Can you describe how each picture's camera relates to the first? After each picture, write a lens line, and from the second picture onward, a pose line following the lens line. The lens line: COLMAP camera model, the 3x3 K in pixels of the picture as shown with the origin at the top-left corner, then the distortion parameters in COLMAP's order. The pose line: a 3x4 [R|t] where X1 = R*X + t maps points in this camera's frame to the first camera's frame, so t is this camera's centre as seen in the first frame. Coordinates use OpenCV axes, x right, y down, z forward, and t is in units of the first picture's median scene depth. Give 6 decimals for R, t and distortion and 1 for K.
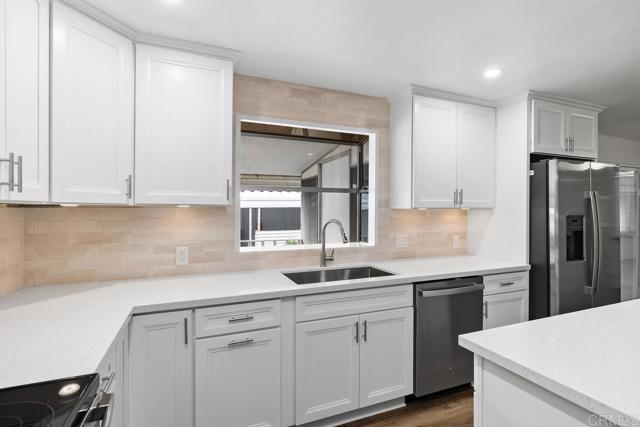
lens RADIAL K [[323.5, 0, 317.2], [0, 323.5, 204.6], [0, 0, 1]] dist [0.001948, 0.000492]
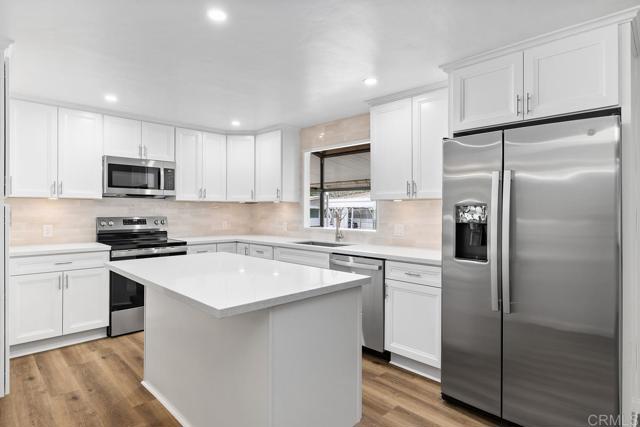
lens RADIAL K [[352.9, 0, 319.7], [0, 352.9, 208.6], [0, 0, 1]] dist [-0.000818, -0.000288]
pose [[0.367963, -0.004833, -0.929828, 1.465870], [0.006573, 0.999975, -0.002596, 0.044559], [0.929817, -0.005157, 0.367986, 0.335782]]
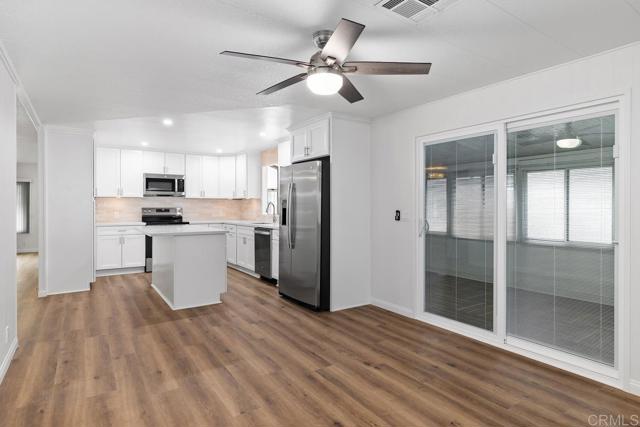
lens RADIAL K [[352.9, 0, 319.7], [0, 352.9, 208.6], [0, 0, 1]] dist [-0.000818, -0.000288]
pose [[0.189852, 0.004971, -0.981800, 2.630620], [0.008169, 0.999945, 0.006642, 0.072115], [0.981779, -0.009282, 0.189801, 0.836435]]
